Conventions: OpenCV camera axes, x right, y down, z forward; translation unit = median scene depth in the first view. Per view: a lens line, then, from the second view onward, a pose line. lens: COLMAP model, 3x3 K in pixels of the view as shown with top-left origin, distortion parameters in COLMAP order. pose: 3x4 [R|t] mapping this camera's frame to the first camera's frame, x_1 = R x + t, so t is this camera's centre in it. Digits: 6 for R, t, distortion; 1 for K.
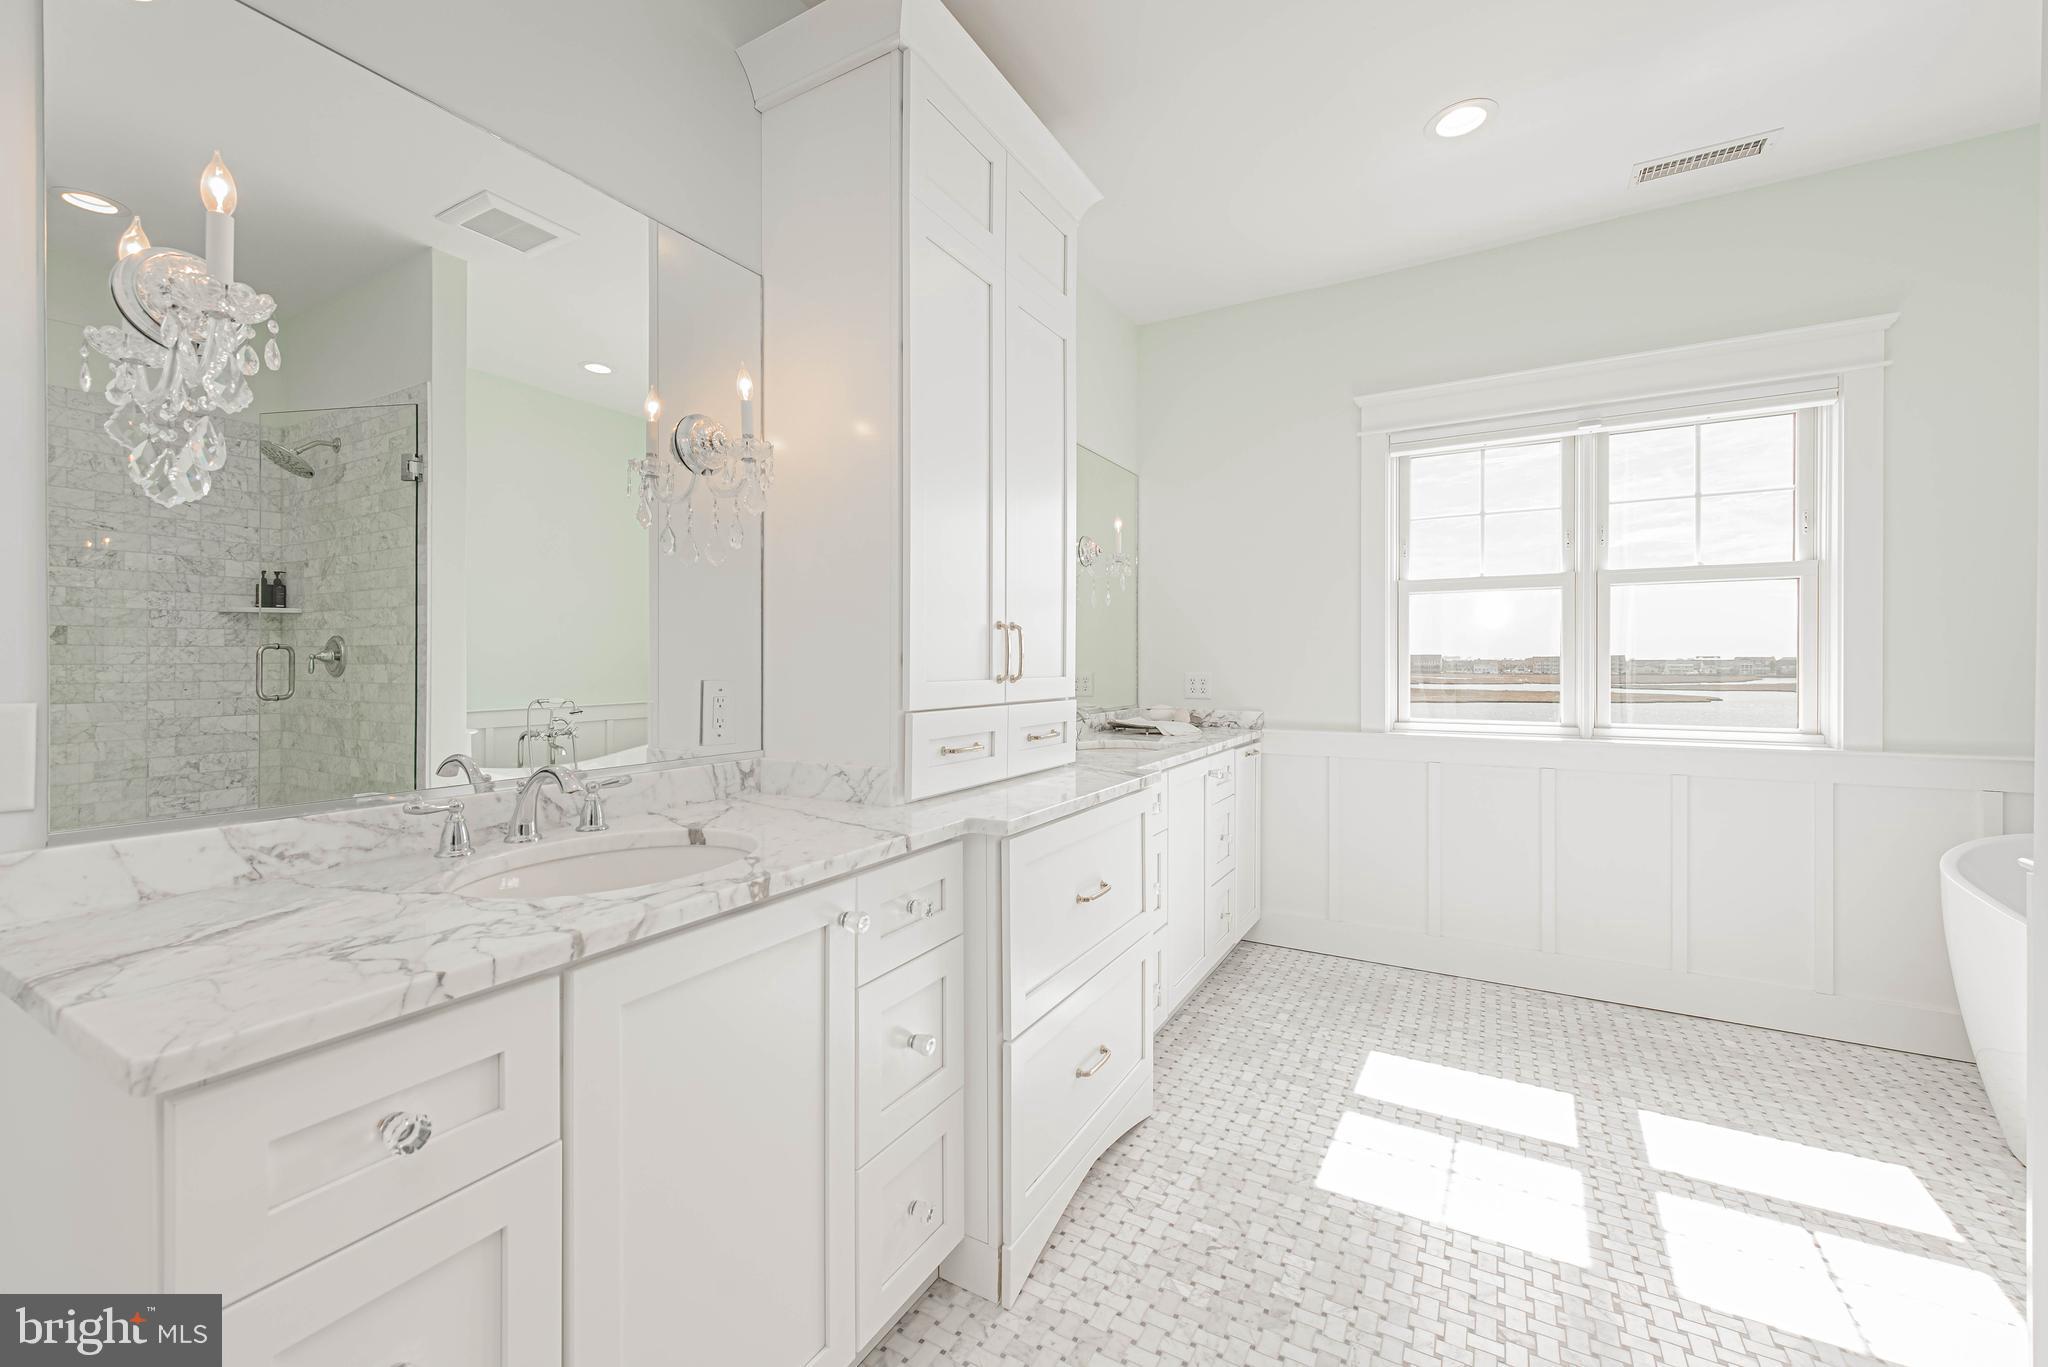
lens RADIAL K [[832.3, 0, 1006.2], [0, 832.3, 664.4], [0, 0, 1]] dist [0.000561, 0.000068]
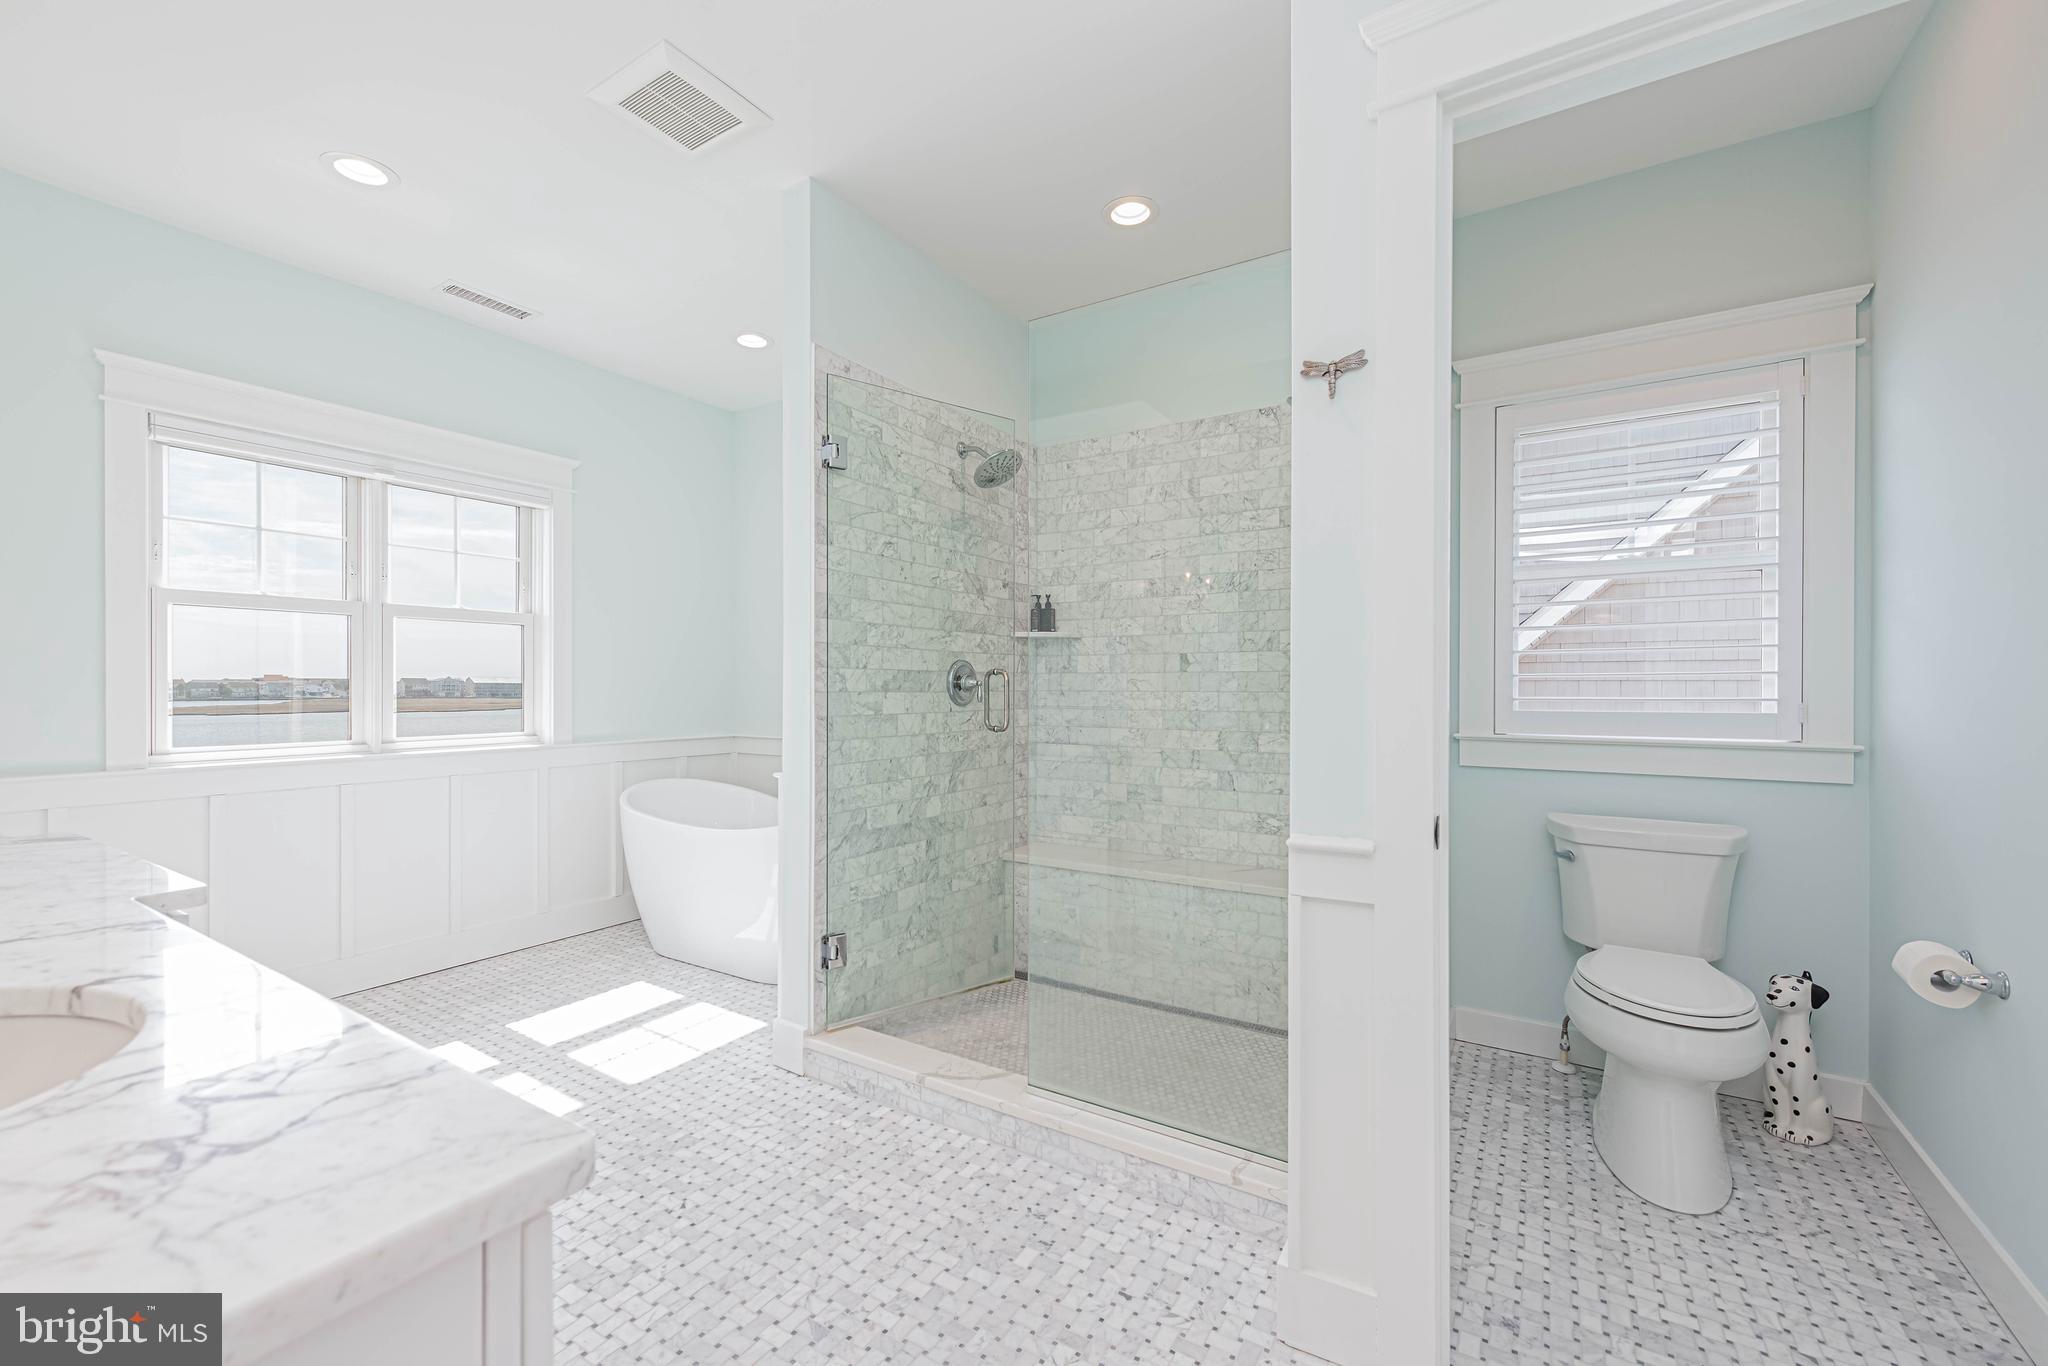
lens RADIAL K [[805.9, 0, 1034.2], [0, 805.9, 686.8], [0, 0, 1]] dist [0.001463, -0.000027]
pose [[0.019970, 0.000521, 0.999800, -0.365442], [0.000931, 0.999999, -0.000539, 0.001572], [-0.999800, 0.000941, 0.019969, 0.102654]]
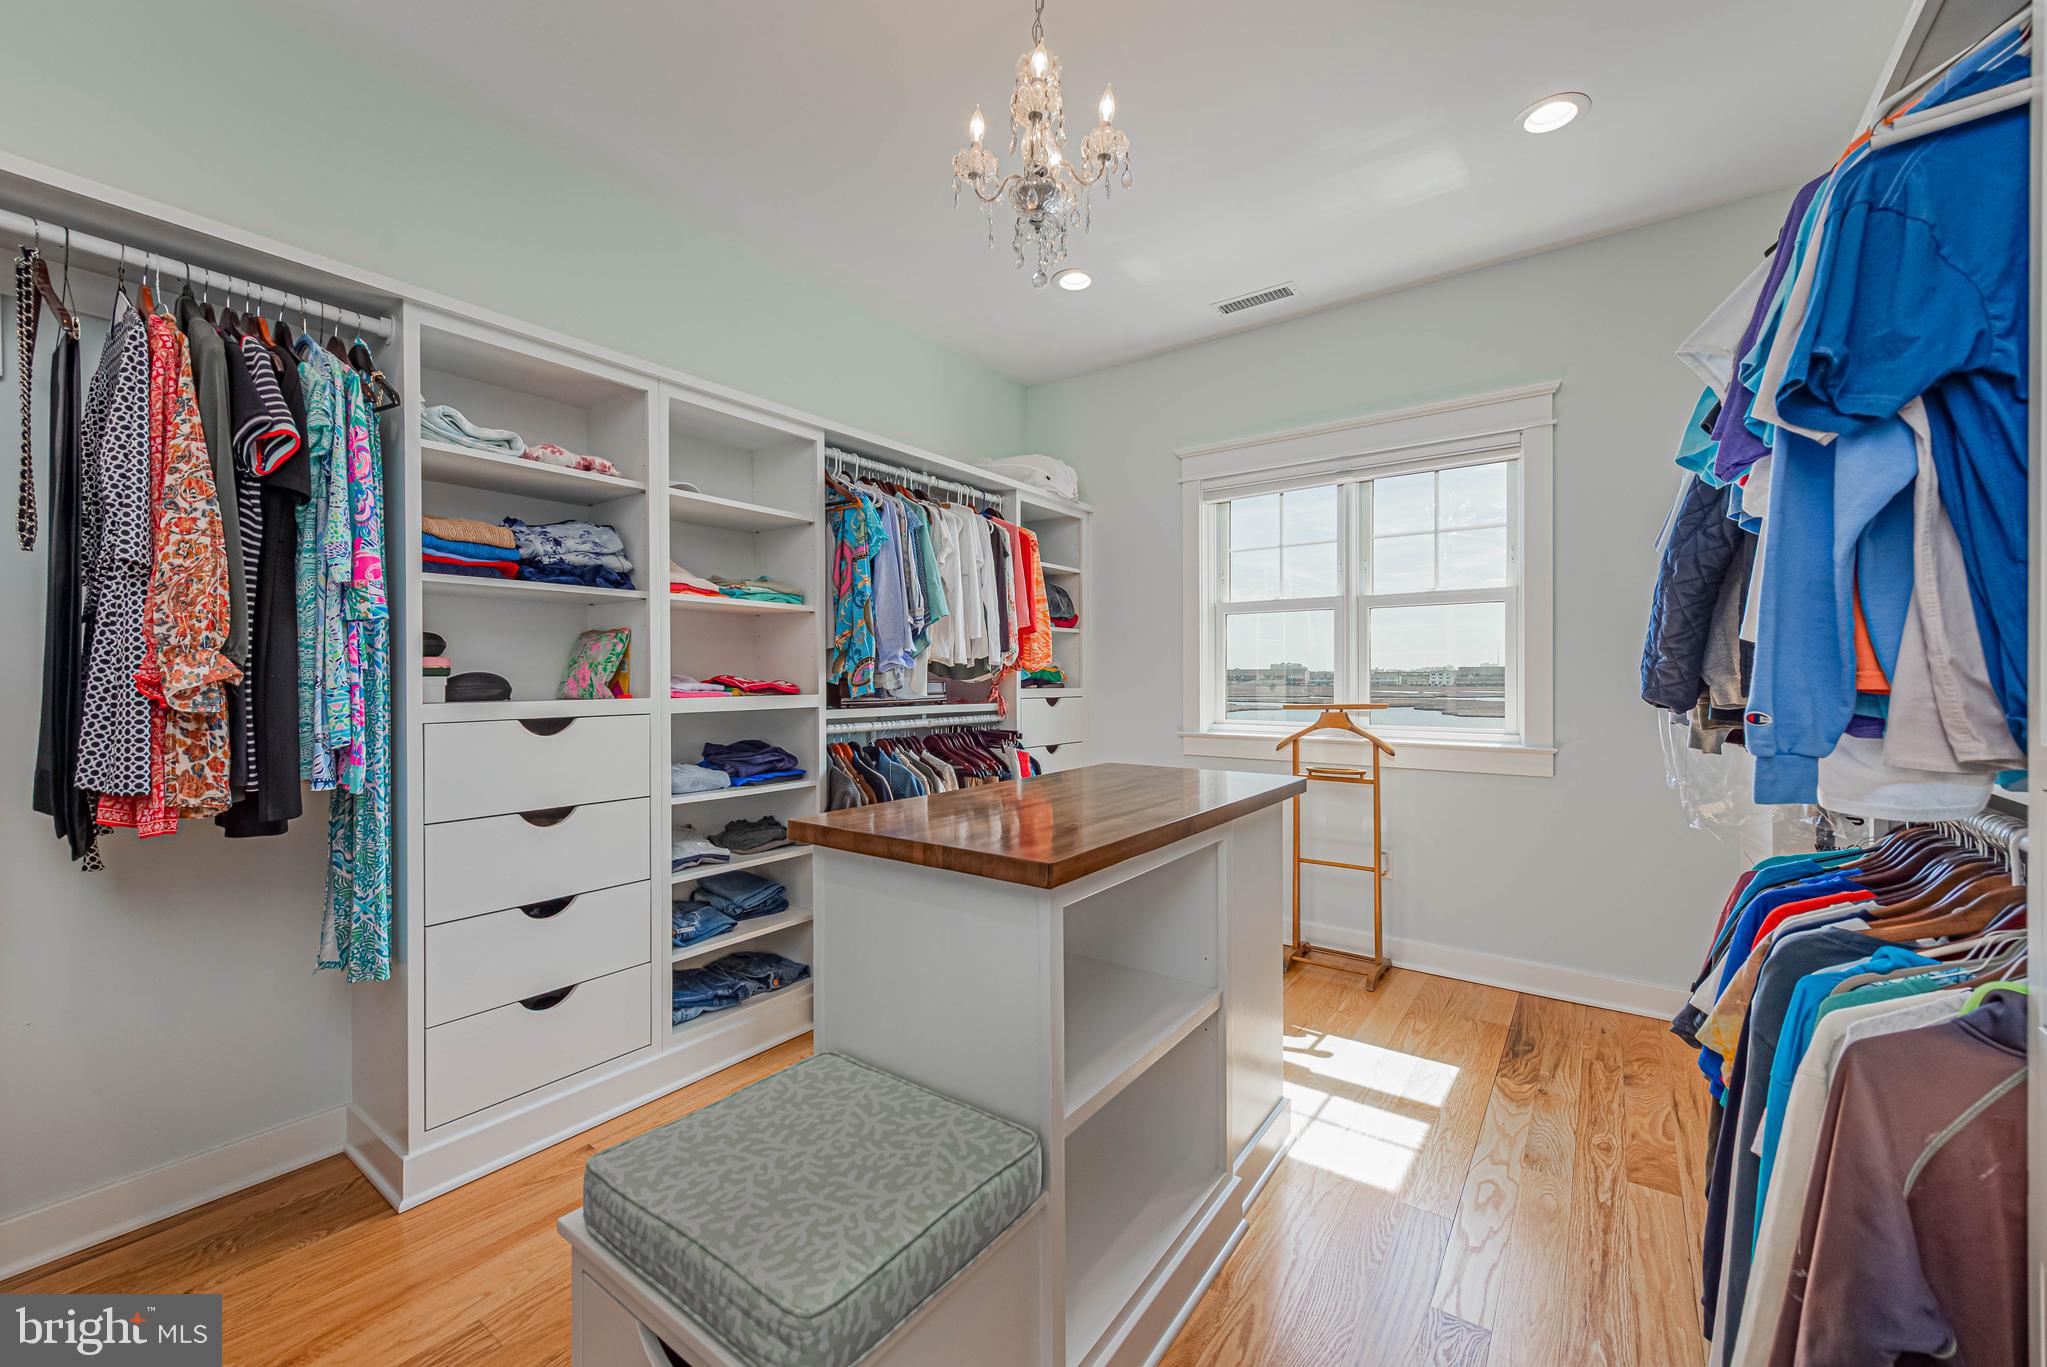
lens RADIAL K [[813.7, 0, 1022.8], [0, 813.7, 677.0], [0, 0, 1]] dist [-0.000581, -0.000024]
pose [[0.995752, 0.002552, -0.092038, 0.348630], [-0.001941, 0.999975, 0.006729, -0.003935], [0.092053, -0.006521, 0.995733, -0.206954]]
